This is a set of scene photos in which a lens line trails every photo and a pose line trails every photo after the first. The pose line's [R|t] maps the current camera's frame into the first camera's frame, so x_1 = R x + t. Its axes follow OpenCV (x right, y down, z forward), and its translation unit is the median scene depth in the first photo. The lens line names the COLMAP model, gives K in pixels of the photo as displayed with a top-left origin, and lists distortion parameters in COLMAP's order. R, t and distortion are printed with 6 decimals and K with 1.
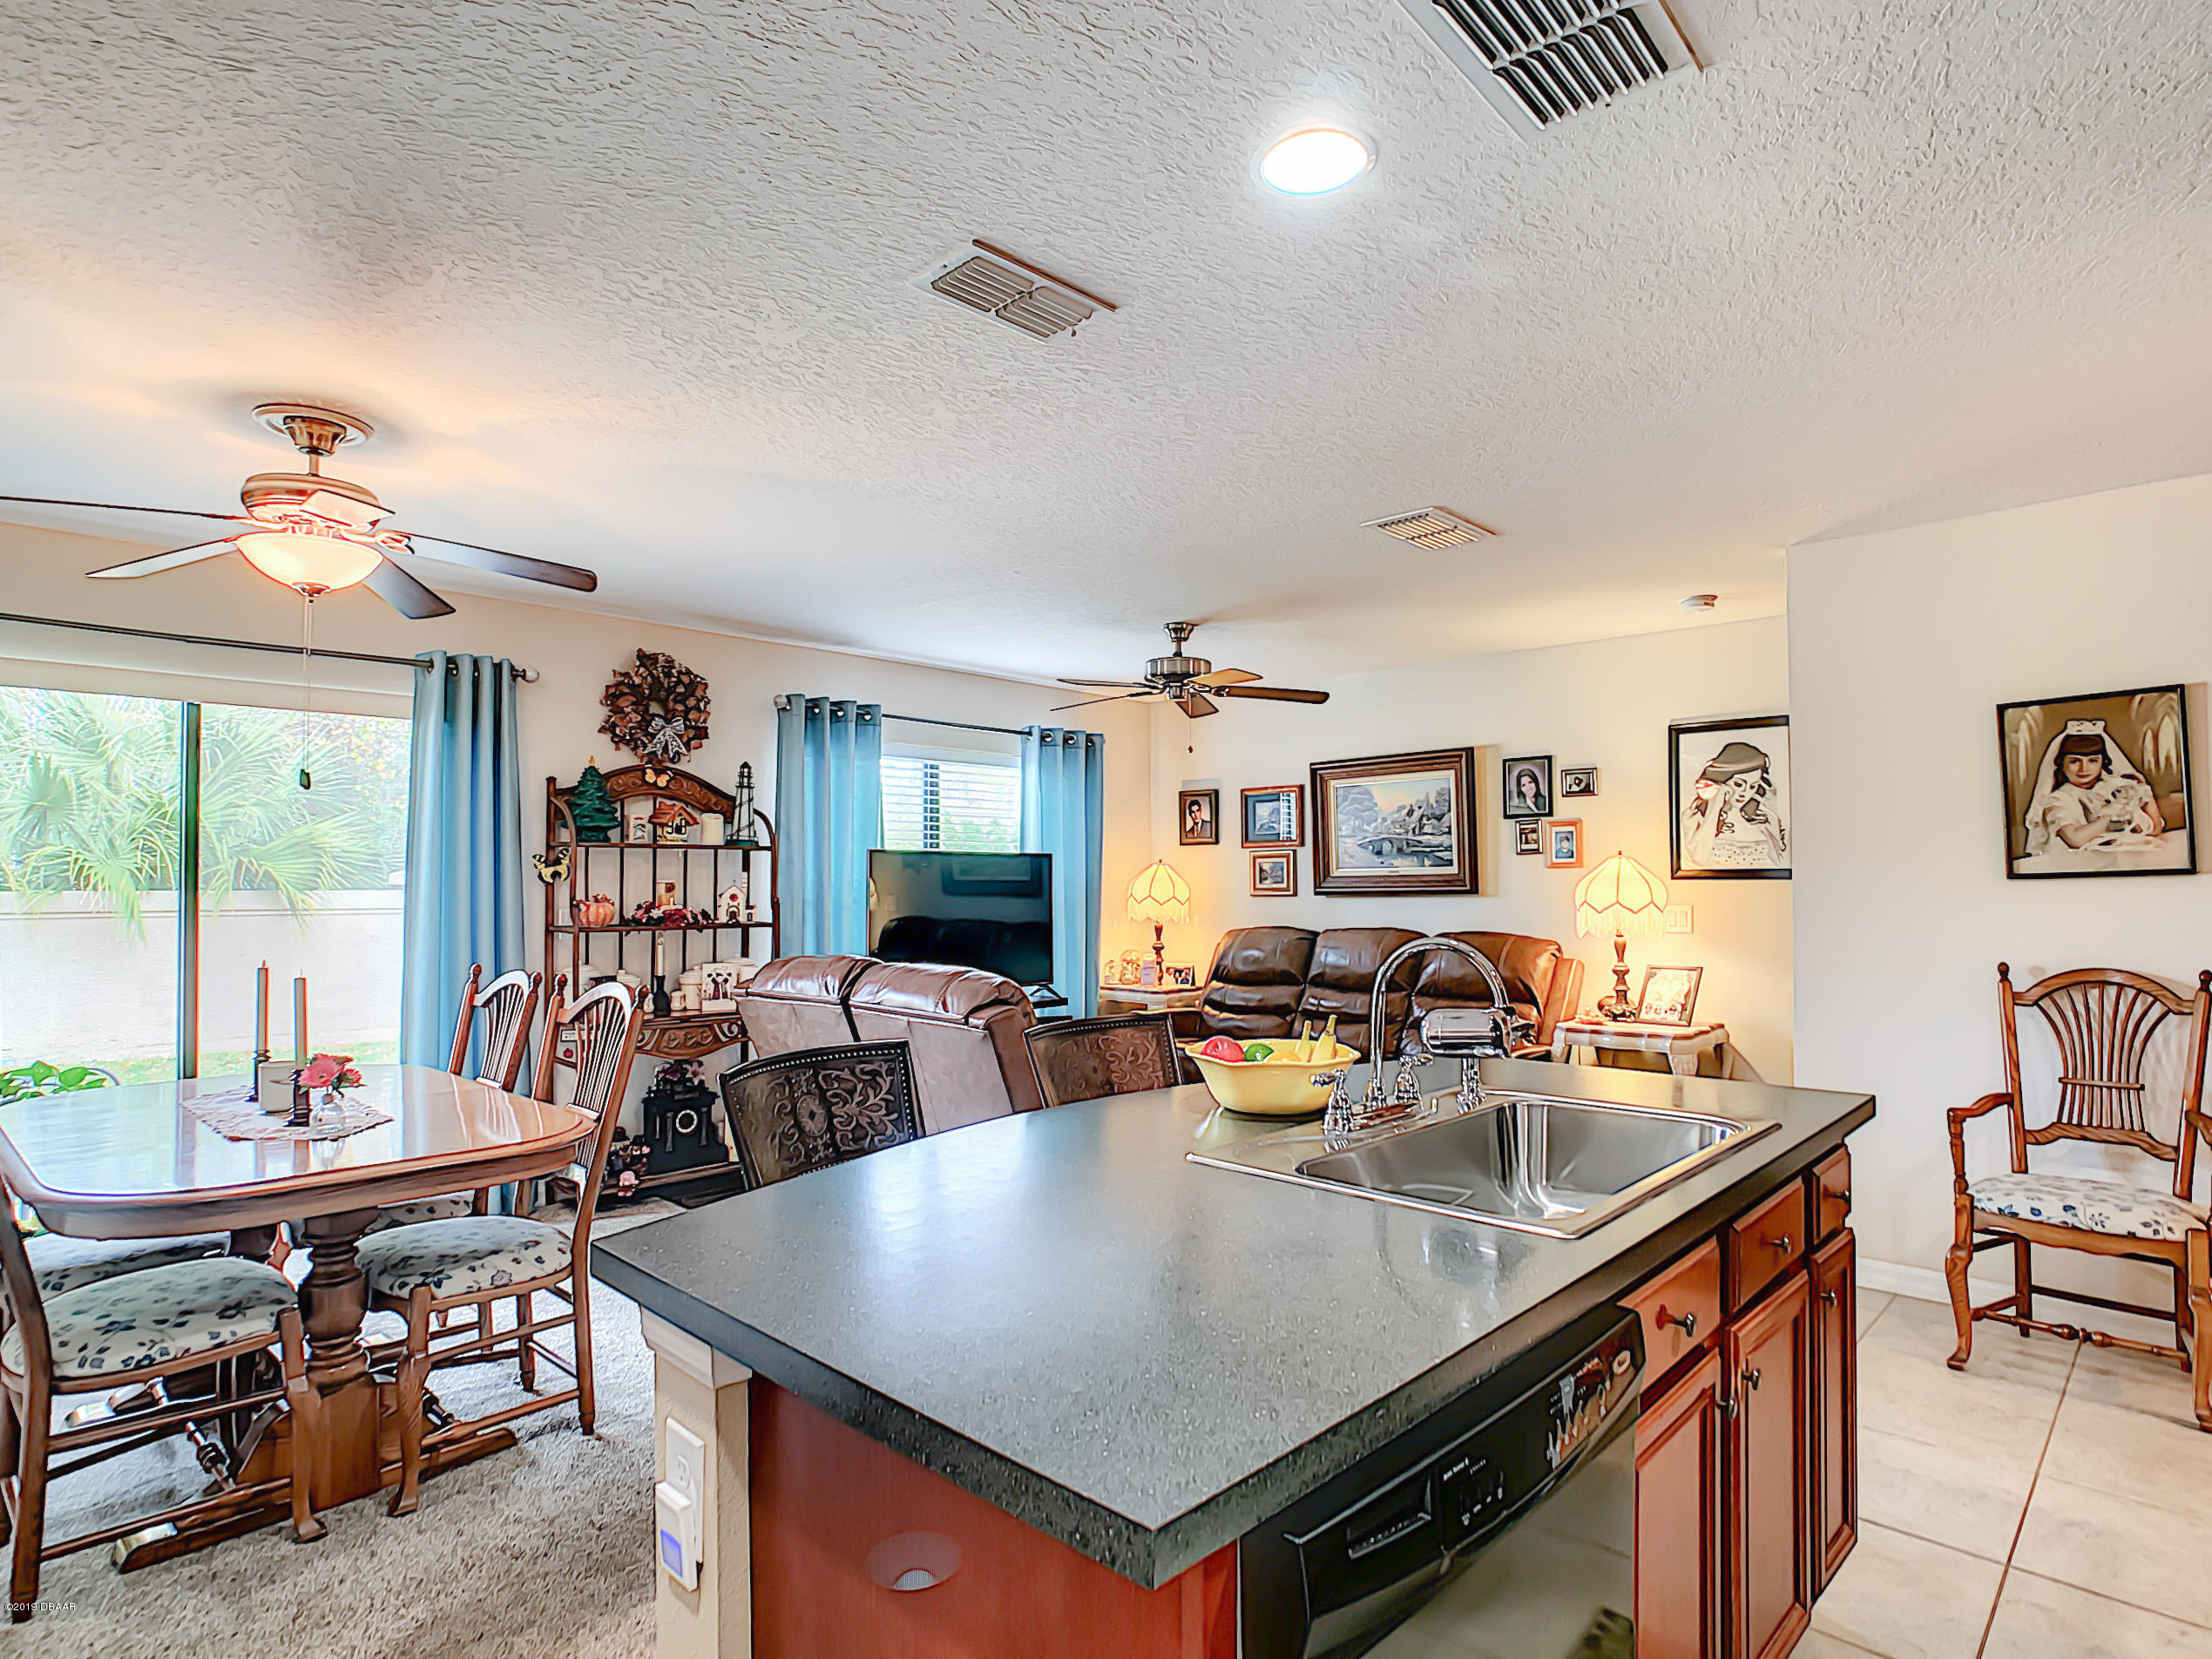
lens RADIAL K [[1184.9, 0, 1114.3], [0, 1184.9, 842.7], [0, 0, 1]] dist [-0.038806, 0.010695]
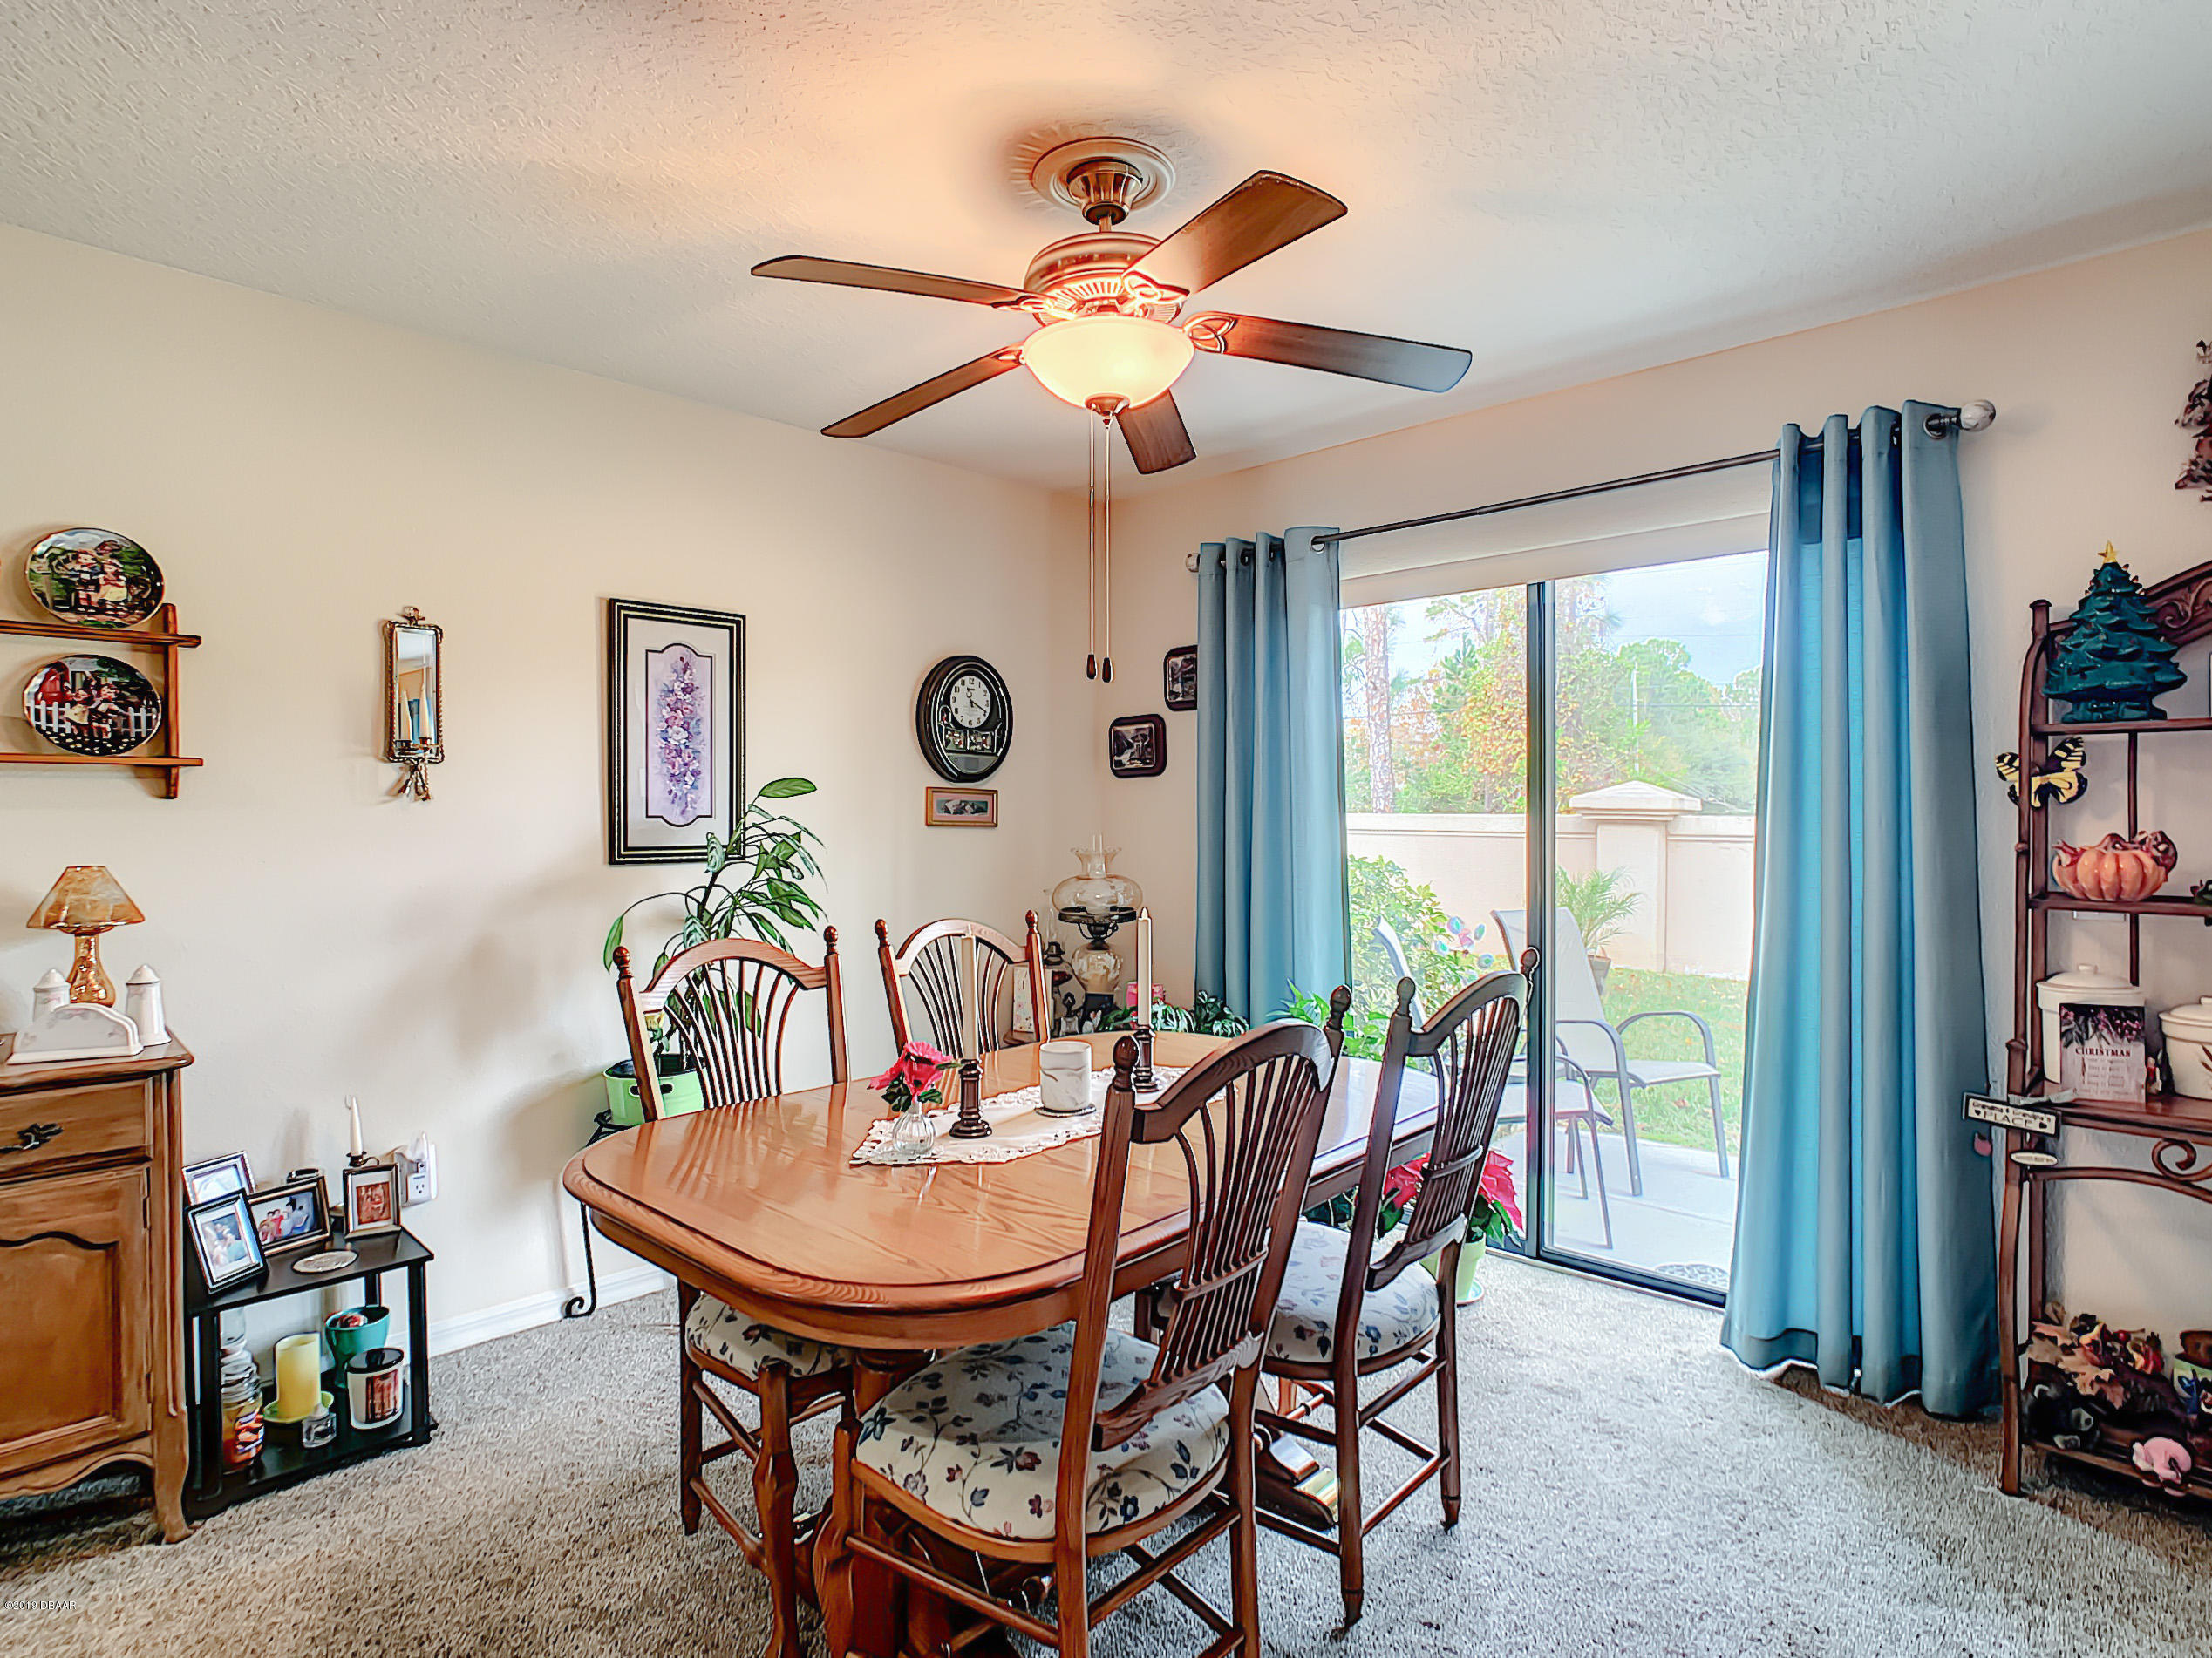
lens RADIAL K [[1184.7, 0, 1109.4], [0, 1184.7, 817.7], [0, 0, 1]] dist [-0.038806, 0.010695]
pose [[-0.000313, 0.009146, -0.999958, 0.027186], [0.034239, 0.999372, 0.009130, 0.018123], [0.999414, -0.034235, -0.000626, 0.536737]]
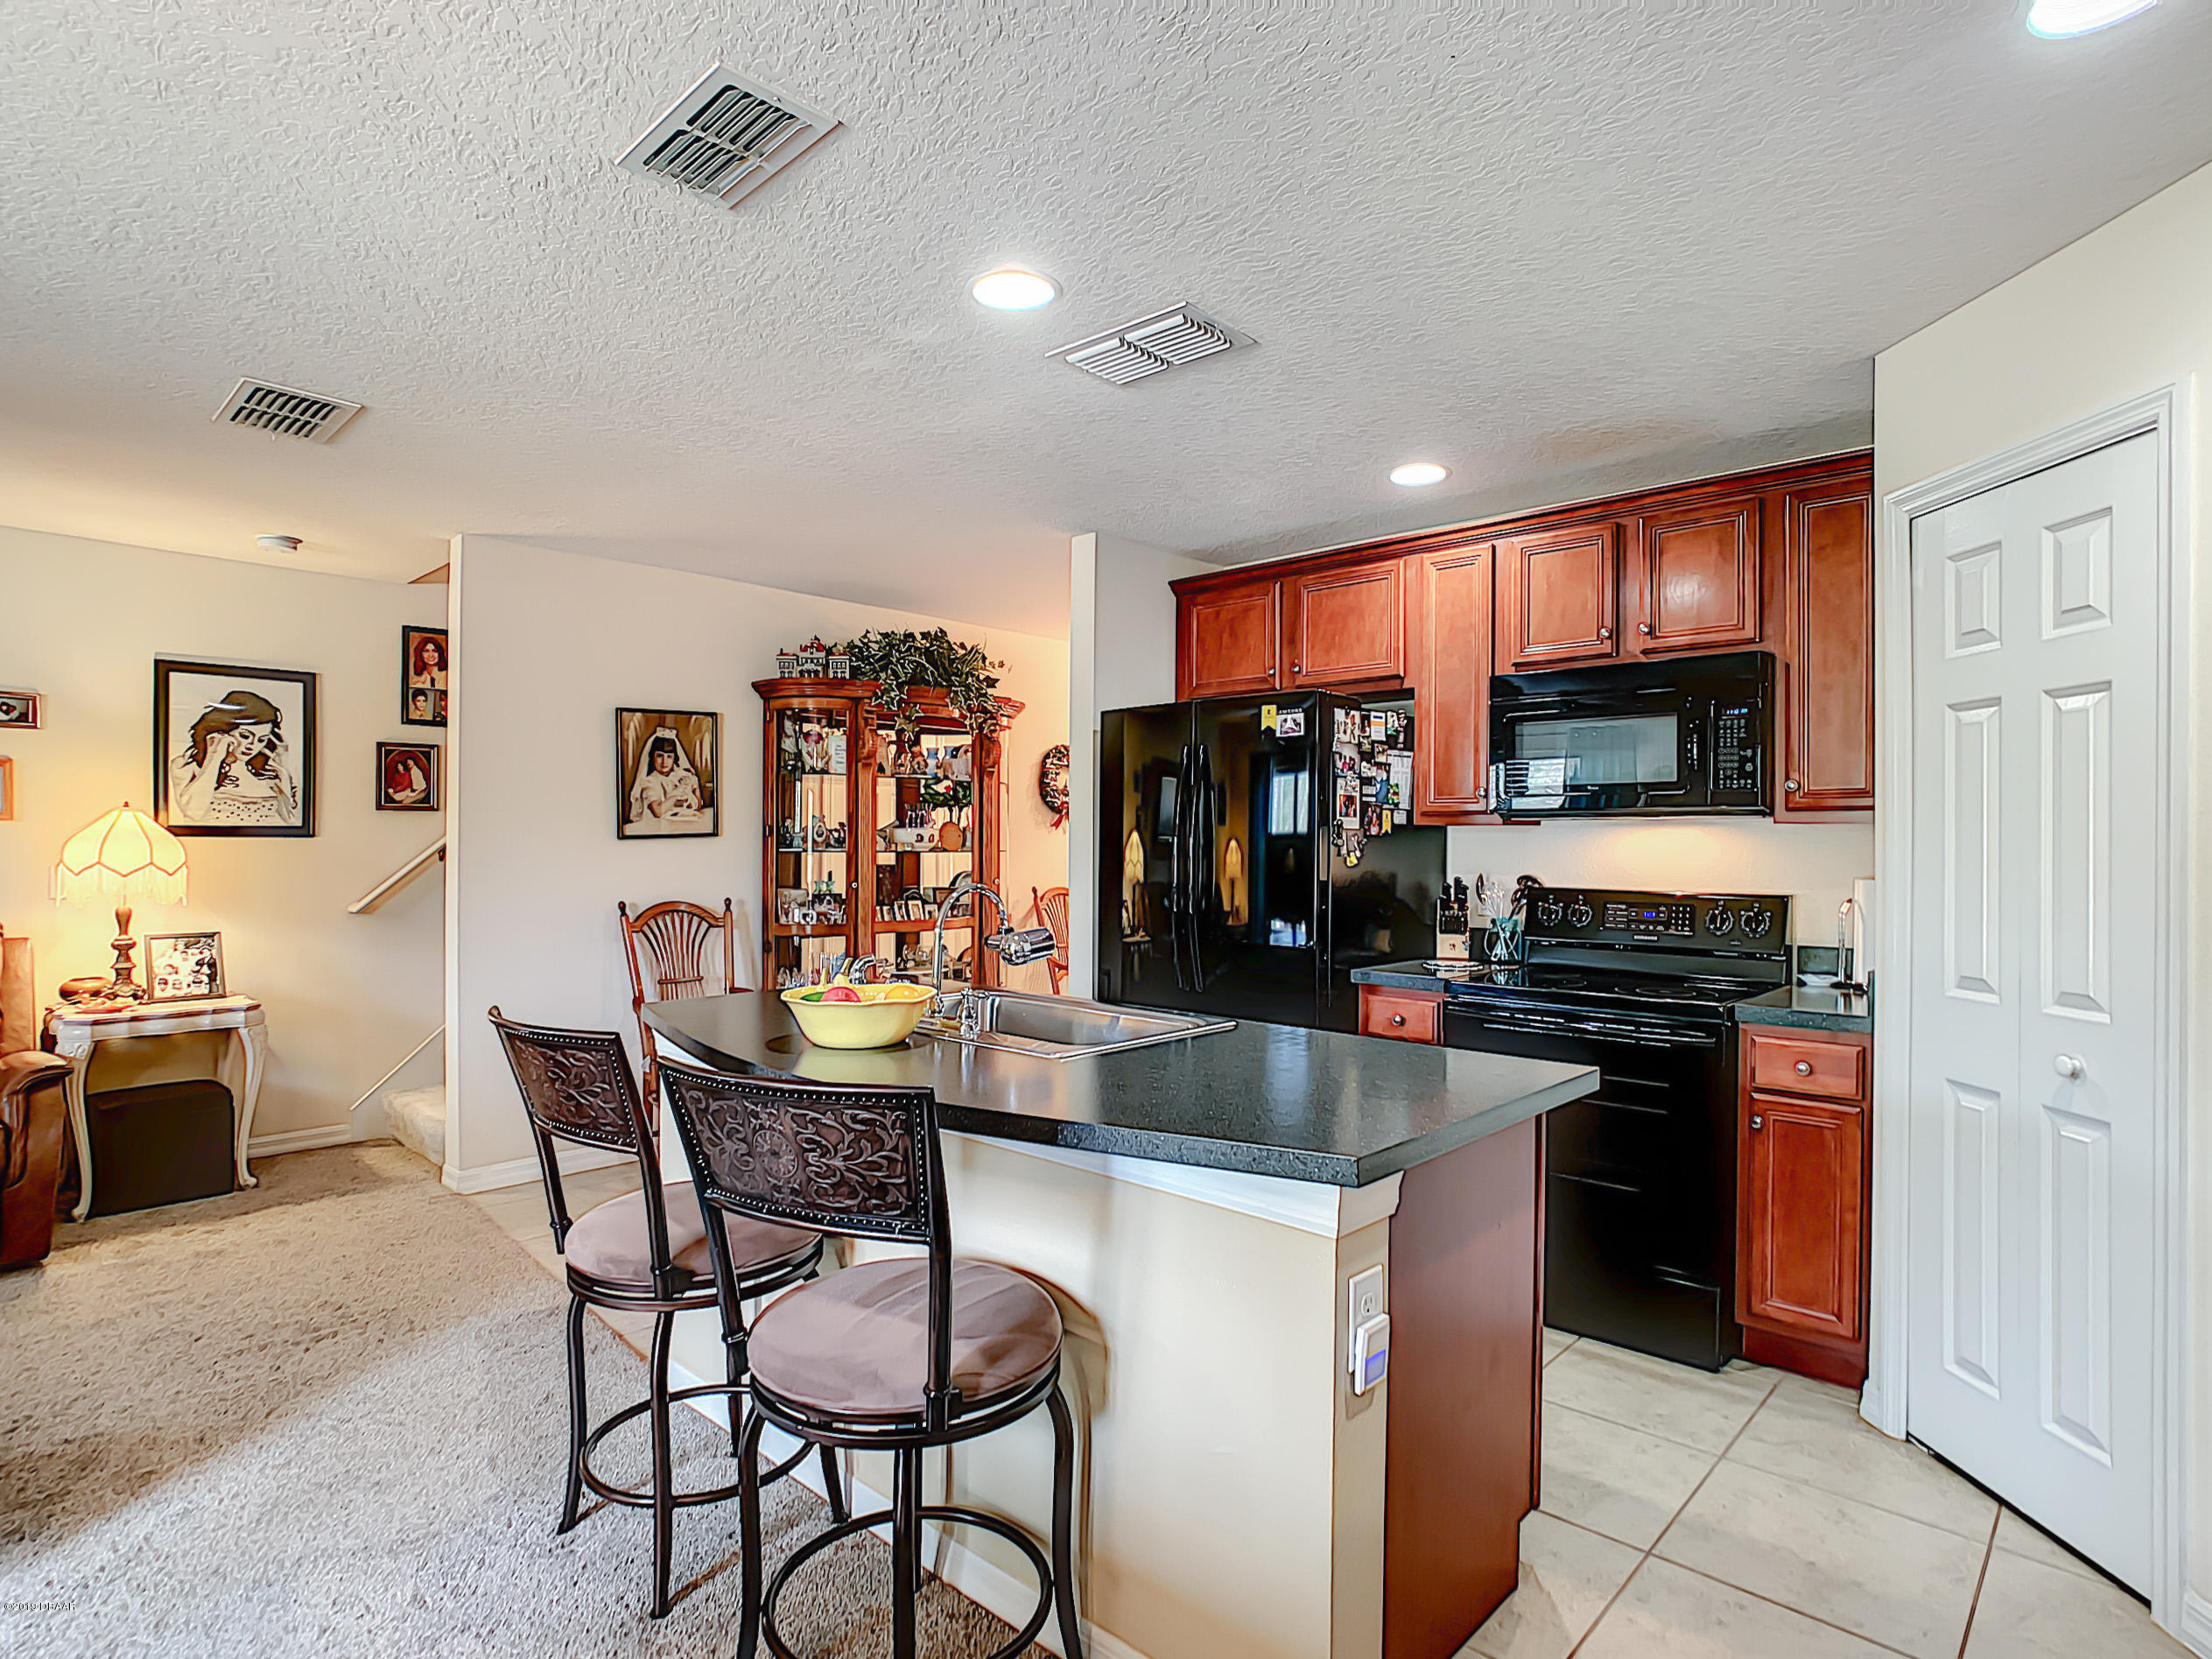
lens RADIAL K [[1184.9, 0, 1067.3], [0, 1184.9, 838.7], [0, 0, 1]] dist [-0.038806, 0.010695]
pose [[-0.007899, 0.001670, 0.999967, -0.402994], [-0.036188, 0.999343, -0.001954, 0.010138], [-0.999314, -0.036202, -0.007833, 0.330826]]
